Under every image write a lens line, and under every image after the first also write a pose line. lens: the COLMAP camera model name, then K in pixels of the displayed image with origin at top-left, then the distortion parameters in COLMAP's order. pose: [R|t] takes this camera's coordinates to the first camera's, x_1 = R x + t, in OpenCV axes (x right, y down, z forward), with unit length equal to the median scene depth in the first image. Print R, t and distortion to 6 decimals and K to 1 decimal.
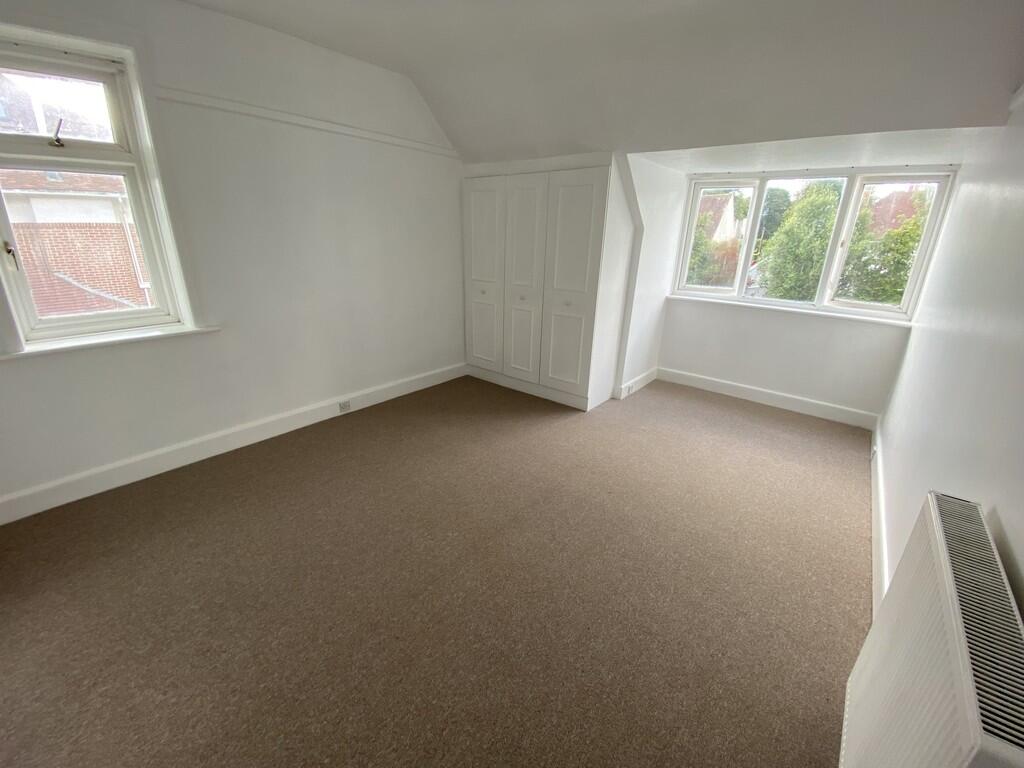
lens RADIAL K [[414.4, 0, 509.9], [0, 414.4, 384.1], [0, 0, 1]] dist [0.024153, -0.023182]
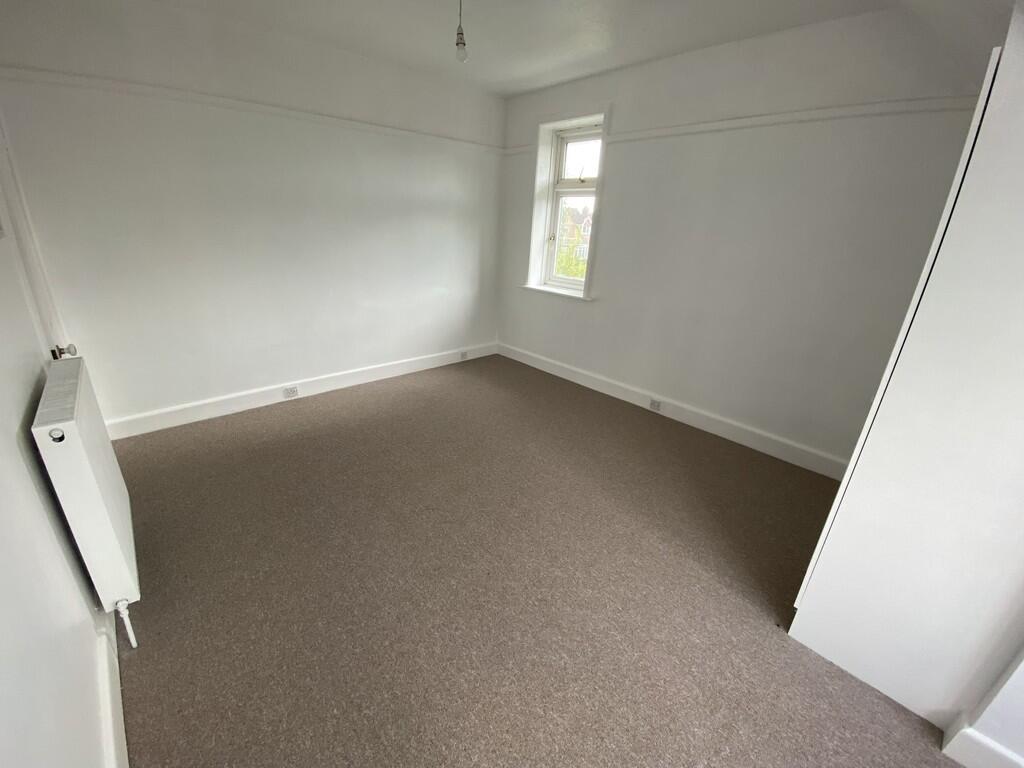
lens RADIAL K [[414.4, 0, 509.9], [0, 414.4, 384.1], [0, 0, 1]] dist [0.024153, -0.023182]
pose [[-0.144504, 0.330368, -0.932725, 0.595229], [-0.372511, 0.855109, 0.360589, -0.226698], [0.916708, 0.399557, -0.000501, 0.655369]]
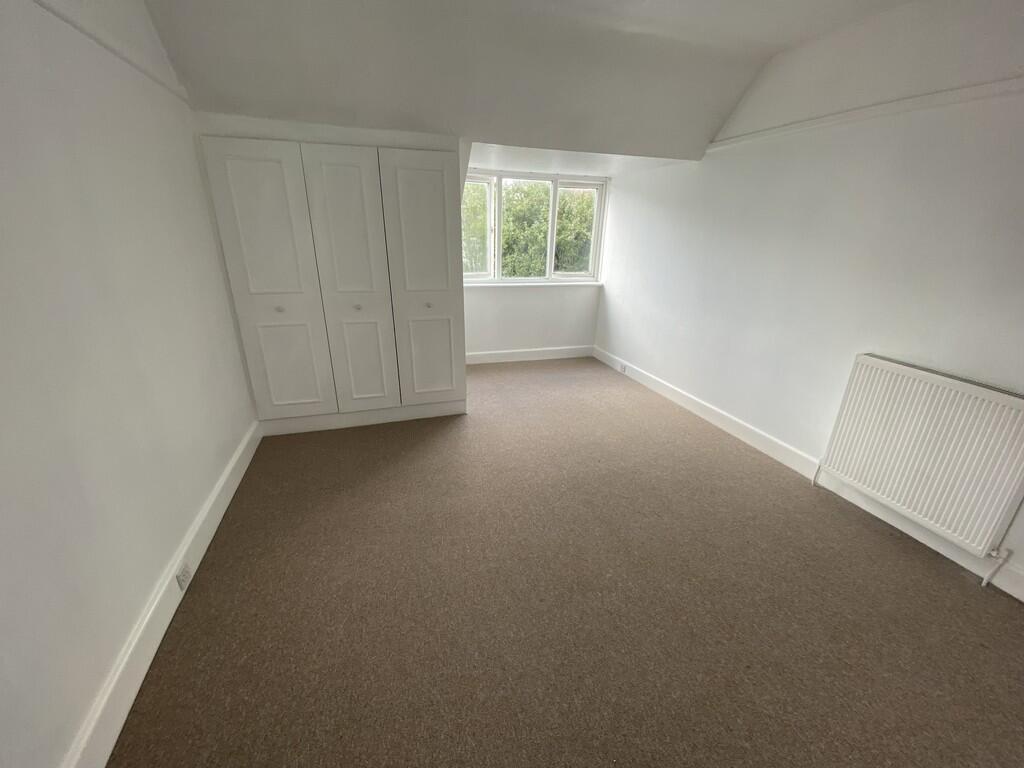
lens RADIAL K [[414.4, 0, 509.9], [0, 414.4, 384.1], [0, 0, 1]] dist [0.024153, -0.023182]
pose [[0.544740, -0.302731, 0.782056, -0.507861], [0.280964, 0.944555, 0.169928, -0.137551], [-0.790138, 0.127163, 0.599593, 0.361737]]
